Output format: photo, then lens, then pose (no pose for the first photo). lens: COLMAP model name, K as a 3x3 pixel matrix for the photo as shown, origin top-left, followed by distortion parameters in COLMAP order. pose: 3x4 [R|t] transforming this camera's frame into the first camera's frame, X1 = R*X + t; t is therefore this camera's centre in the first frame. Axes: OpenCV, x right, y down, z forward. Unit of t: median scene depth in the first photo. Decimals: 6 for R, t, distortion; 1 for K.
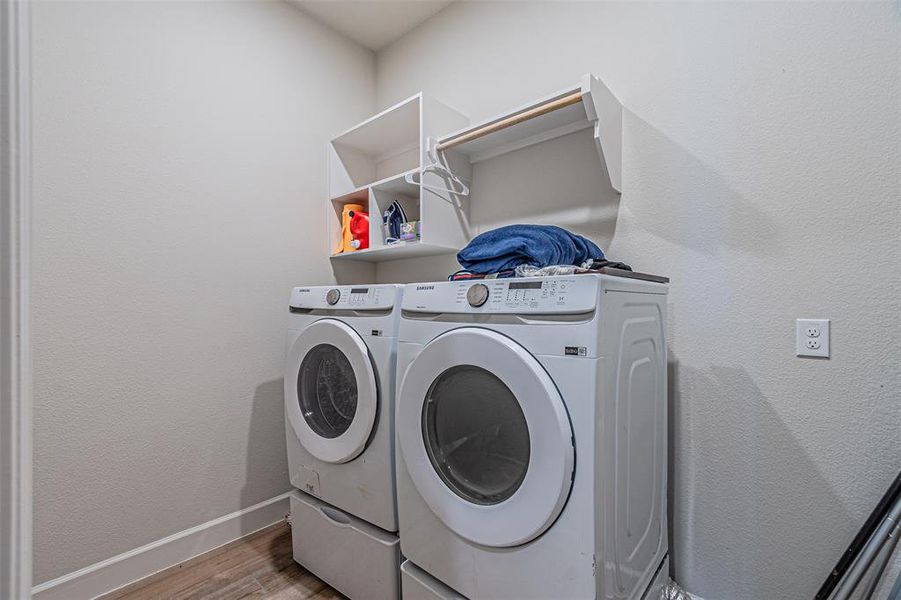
lens RADIAL K [[396.4, 0, 453.3], [0, 396.4, 303.9], [0, 0, 1]] dist [0.003689, -0.000708]
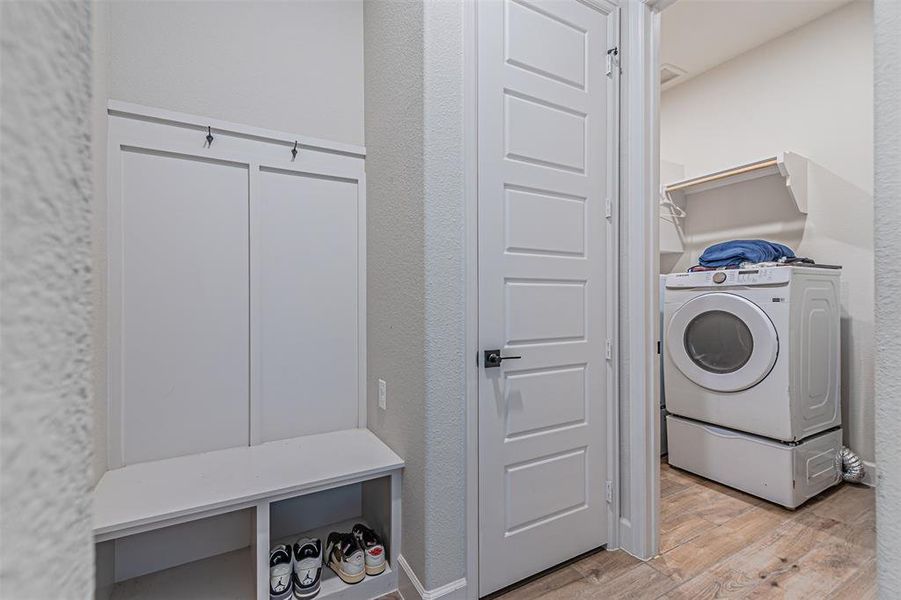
lens RADIAL K [[396.4, 0, 443.6], [0, 396.4, 298.4], [0, 0, 1]] dist [0.003689, -0.000708]
pose [[0.935428, -0.003654, -0.353497, -0.481486], [0.003171, 0.999993, -0.001945, 0.075130], [0.353502, 0.000699, 0.935434, -1.278716]]
